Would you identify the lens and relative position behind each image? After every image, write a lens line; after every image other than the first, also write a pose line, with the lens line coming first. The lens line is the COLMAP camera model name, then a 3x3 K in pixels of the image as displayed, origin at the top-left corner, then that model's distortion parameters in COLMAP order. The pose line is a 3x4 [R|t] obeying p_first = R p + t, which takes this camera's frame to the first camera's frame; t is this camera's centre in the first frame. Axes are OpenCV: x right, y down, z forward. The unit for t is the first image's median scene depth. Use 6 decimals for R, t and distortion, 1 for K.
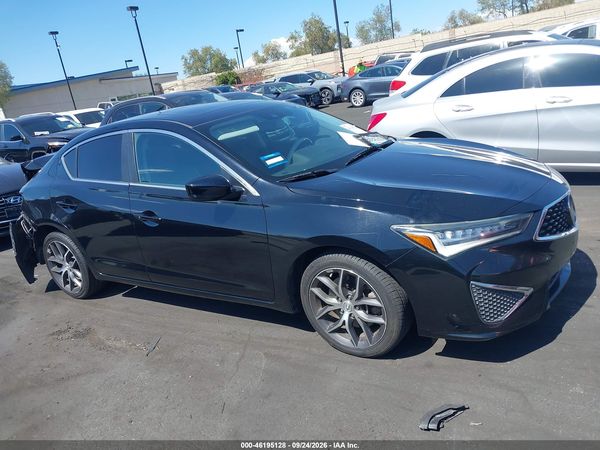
lens RADIAL K [[478.2, 0, 299.9], [0, 478.2, 229.2], [0, 0, 1]] dist [0.053709, -0.062430]
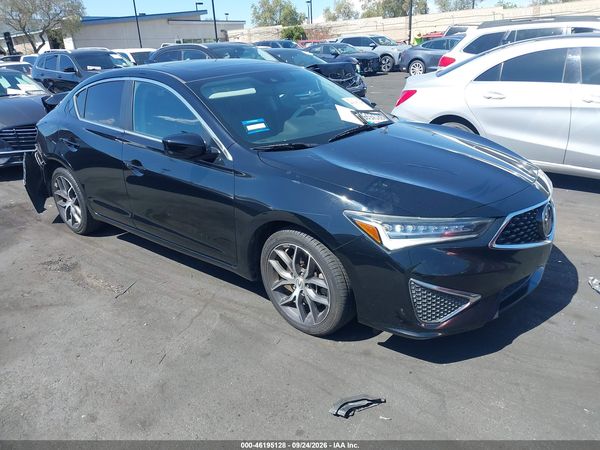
lens RADIAL K [[478.2, 0, 299.9], [0, 478.2, 229.2], [0, 0, 1]] dist [0.053709, -0.062430]
pose [[0.984815, 0.149140, -0.088860, 0.131043], [-0.141979, 0.986458, 0.082118, -0.024799], [0.099904, -0.068255, 0.992653, 0.009010]]
